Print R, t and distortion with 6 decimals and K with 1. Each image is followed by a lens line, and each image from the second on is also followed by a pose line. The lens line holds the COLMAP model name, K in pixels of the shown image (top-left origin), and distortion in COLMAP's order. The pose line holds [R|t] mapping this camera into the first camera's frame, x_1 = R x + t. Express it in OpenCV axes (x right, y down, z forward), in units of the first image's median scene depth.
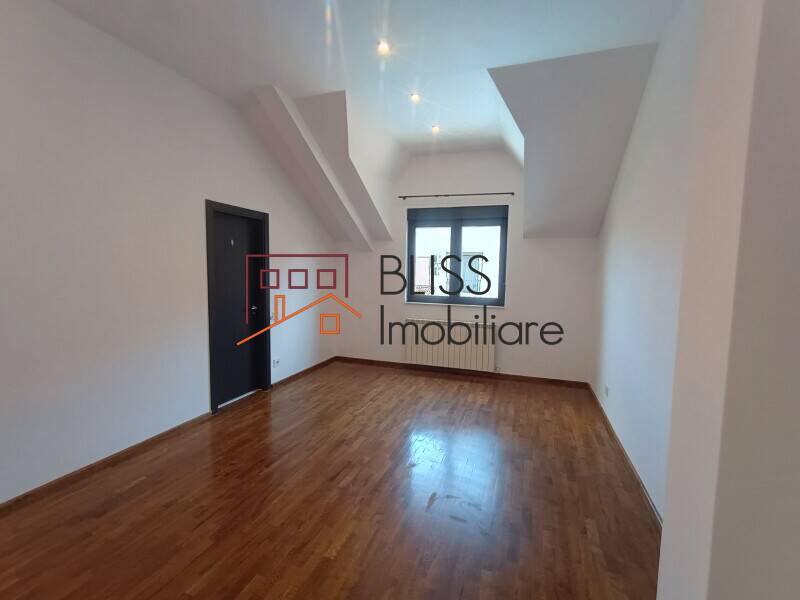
lens RADIAL K [[365.5, 0, 403.6], [0, 365.5, 299.0], [0, 0, 1]] dist [0.002114, 0.000102]
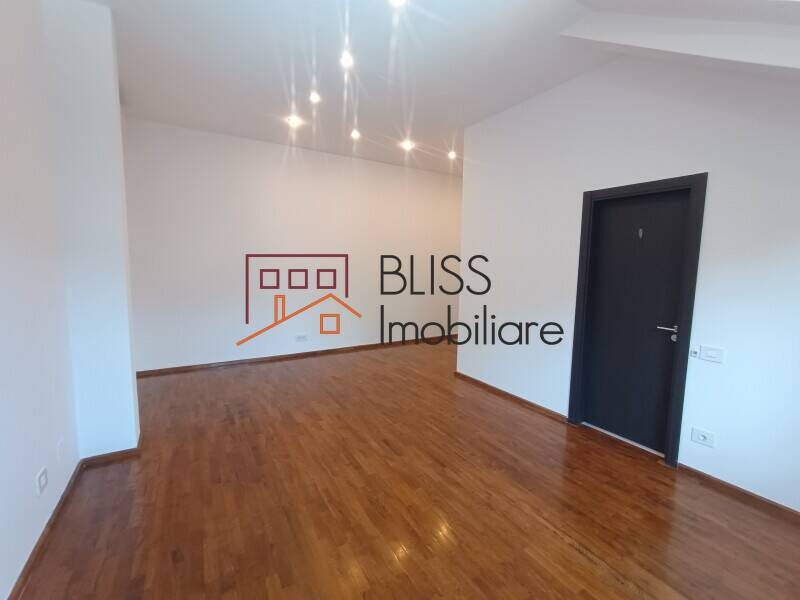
lens RADIAL K [[365.5, 0, 404.6], [0, 365.5, 298.1], [0, 0, 1]] dist [0.002114, 0.000102]
pose [[-0.644046, 0.046845, -0.763551, 0.476209], [-0.091236, 0.986296, 0.137467, -0.093525], [0.759527, 0.158198, -0.630945, 1.284303]]
